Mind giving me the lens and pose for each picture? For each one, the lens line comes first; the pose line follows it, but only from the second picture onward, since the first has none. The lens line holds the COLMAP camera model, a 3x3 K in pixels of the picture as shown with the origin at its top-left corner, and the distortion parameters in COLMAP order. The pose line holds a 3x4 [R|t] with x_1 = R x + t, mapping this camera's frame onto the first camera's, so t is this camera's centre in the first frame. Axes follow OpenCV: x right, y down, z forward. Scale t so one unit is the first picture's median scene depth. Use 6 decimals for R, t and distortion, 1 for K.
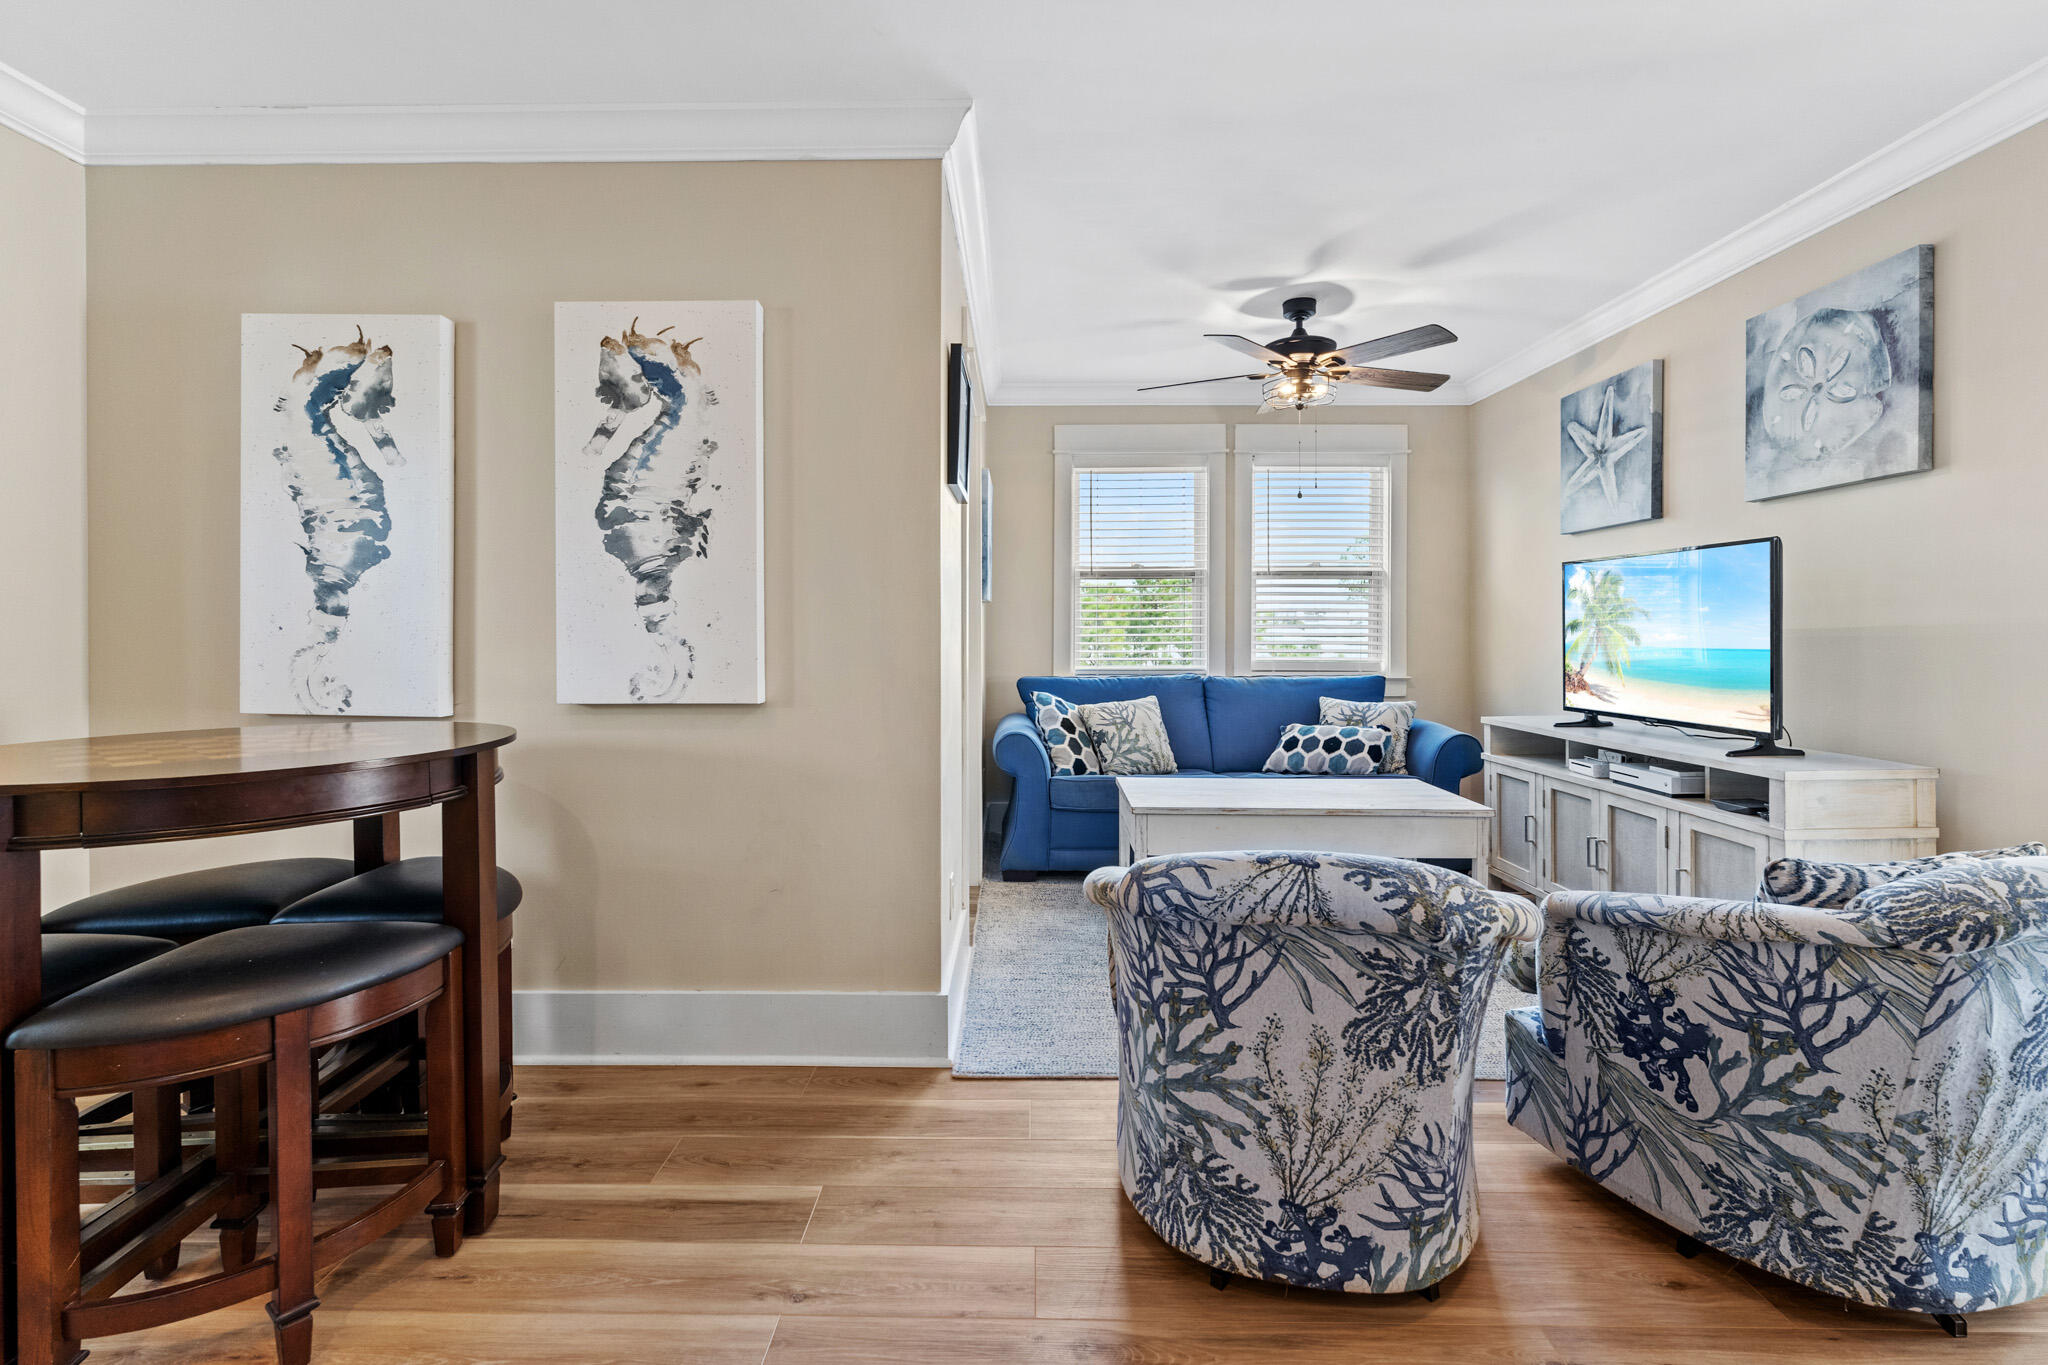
lens RADIAL K [[953.2, 0, 1040.4], [0, 953.2, 641.1], [0, 0, 1]] dist [-0.007119, 0.000895]
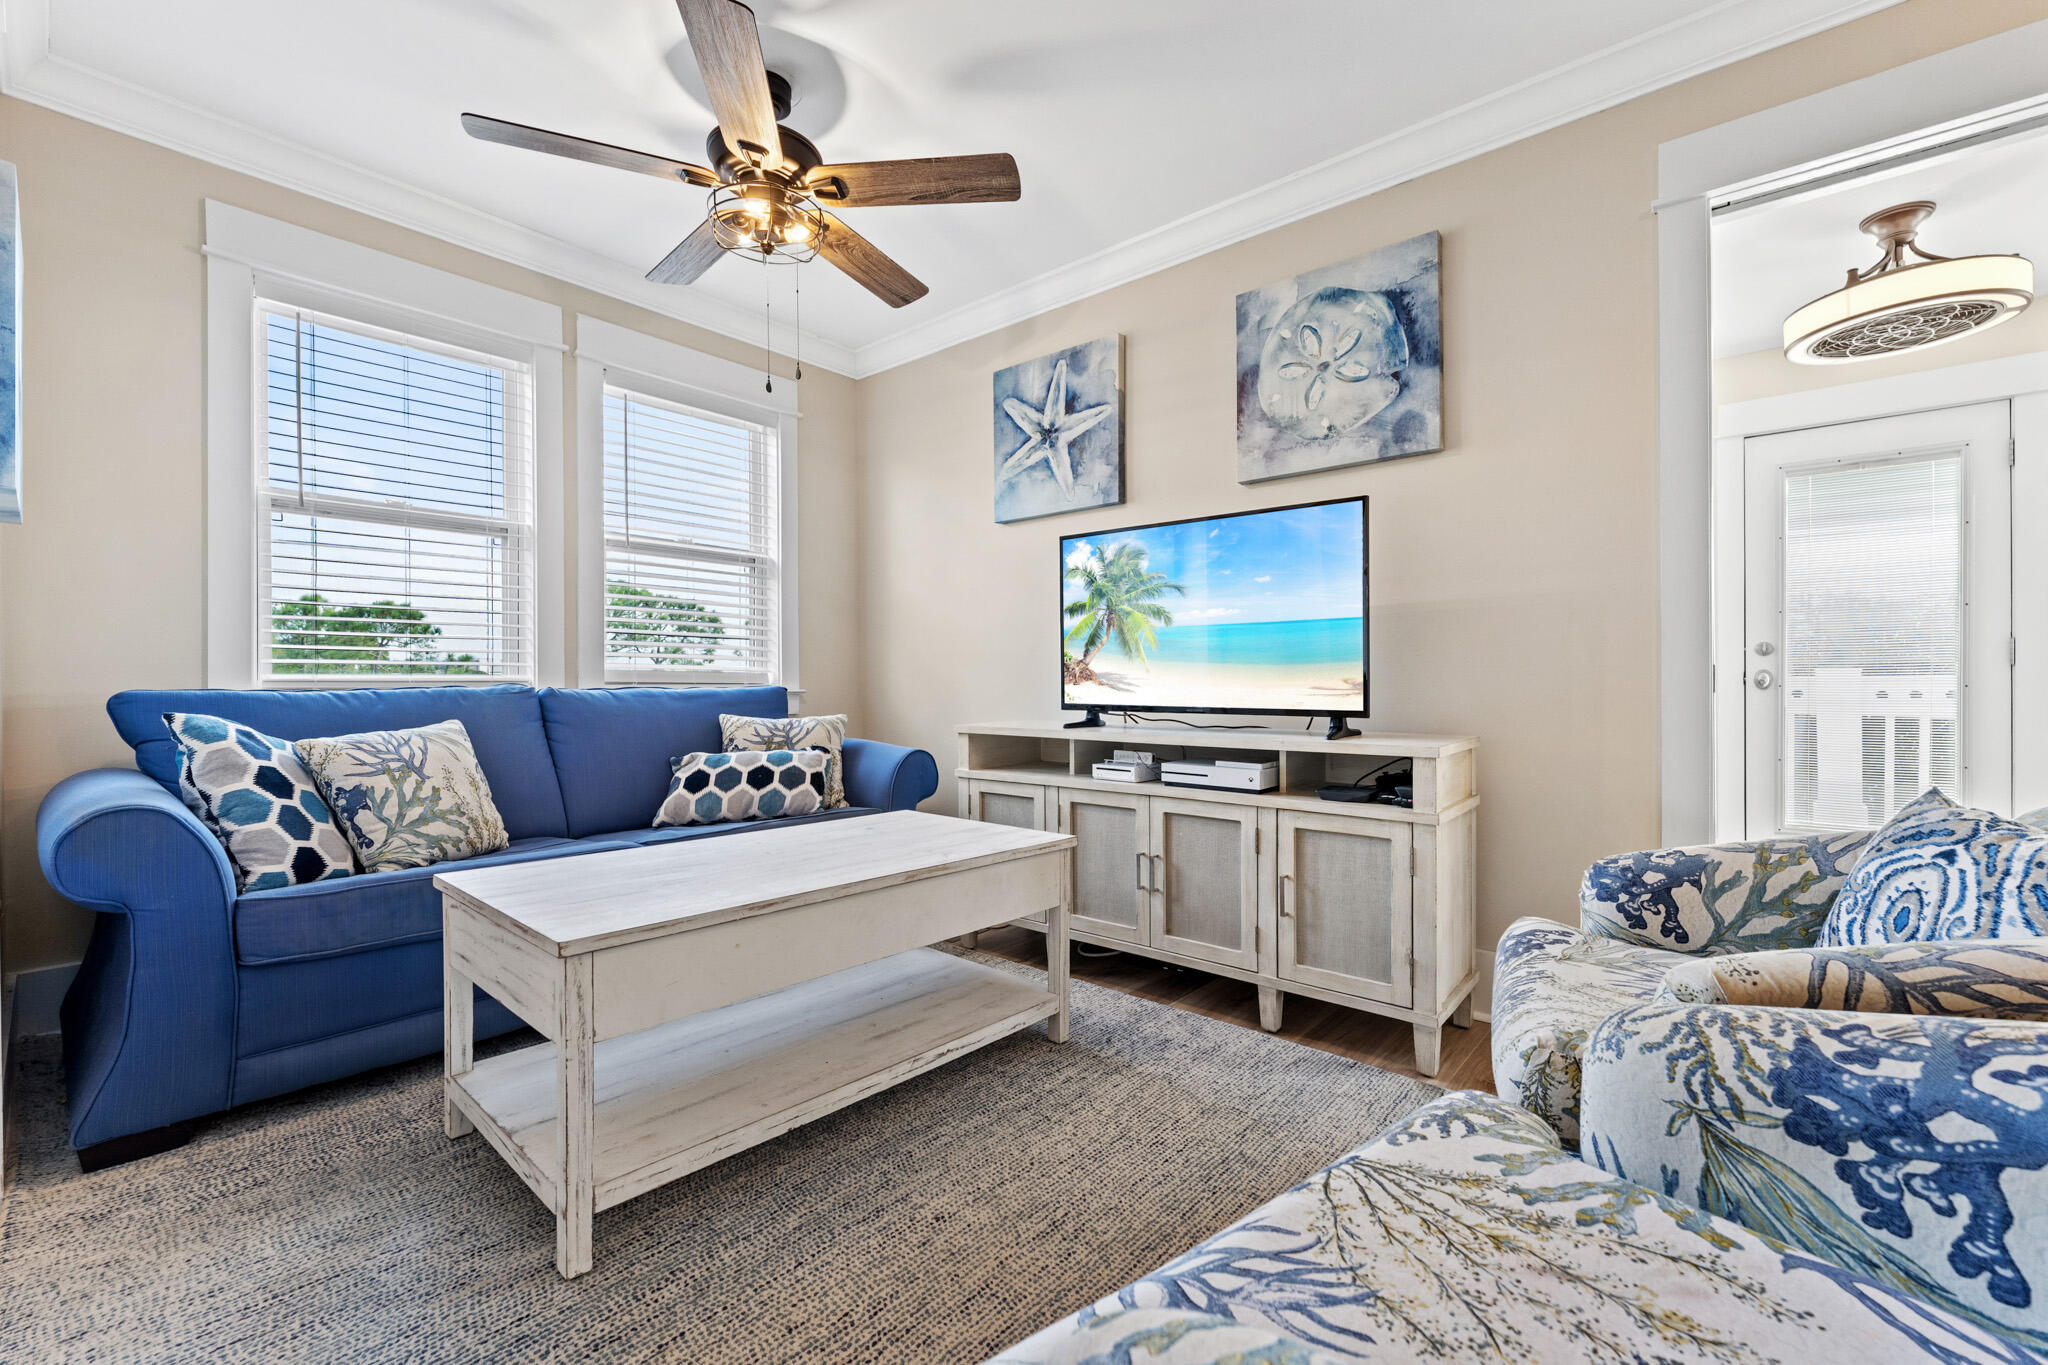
lens RADIAL K [[841.3, 0, 1010.5], [0, 841.3, 690.0], [0, 0, 1]] dist [-0.002550, -0.000873]
pose [[0.668793, -0.005643, 0.743427, -0.038726], [0.009077, 0.999959, -0.000575, 0.048889], [-0.743393, 0.007132, 0.668817, 0.469089]]
